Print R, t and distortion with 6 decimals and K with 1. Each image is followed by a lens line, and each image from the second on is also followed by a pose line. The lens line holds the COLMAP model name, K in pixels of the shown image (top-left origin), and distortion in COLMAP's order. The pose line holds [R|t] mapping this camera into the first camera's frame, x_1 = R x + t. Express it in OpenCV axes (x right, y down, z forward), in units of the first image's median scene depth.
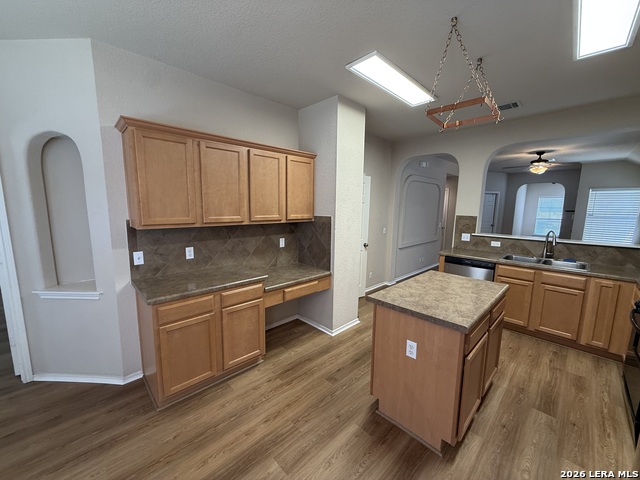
lens RADIAL K [[254.6, 0, 318.7], [0, 254.6, 242.1], [0, 0, 1]] dist [0.000367, -0.000007]
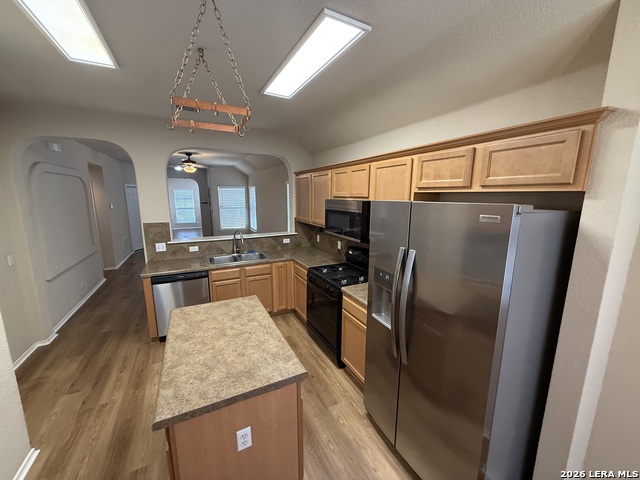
lens RADIAL K [[254.6, 0, 318.7], [0, 254.6, 242.1], [0, 0, 1]] dist [0.000367, -0.000007]
pose [[0.301971, -0.184453, 0.935302, -0.082616], [0.138436, 0.979188, 0.148412, -0.114965], [-0.943212, 0.084664, 0.321222, 0.274504]]
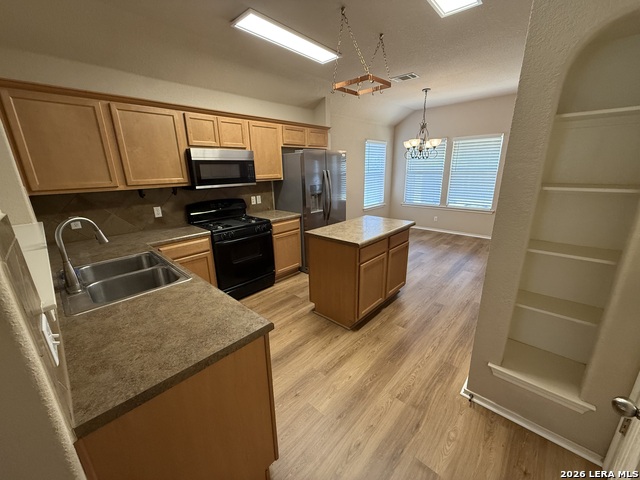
lens RADIAL K [[254.6, 0, 318.7], [0, 254.6, 242.1], [0, 0, 1]] dist [0.000367, -0.000007]
pose [[-0.998693, 0.022557, -0.045874, 0.458400], [0.001540, 0.910247, 0.414062, -0.184229], [0.051096, 0.413450, -0.909092, 1.352058]]
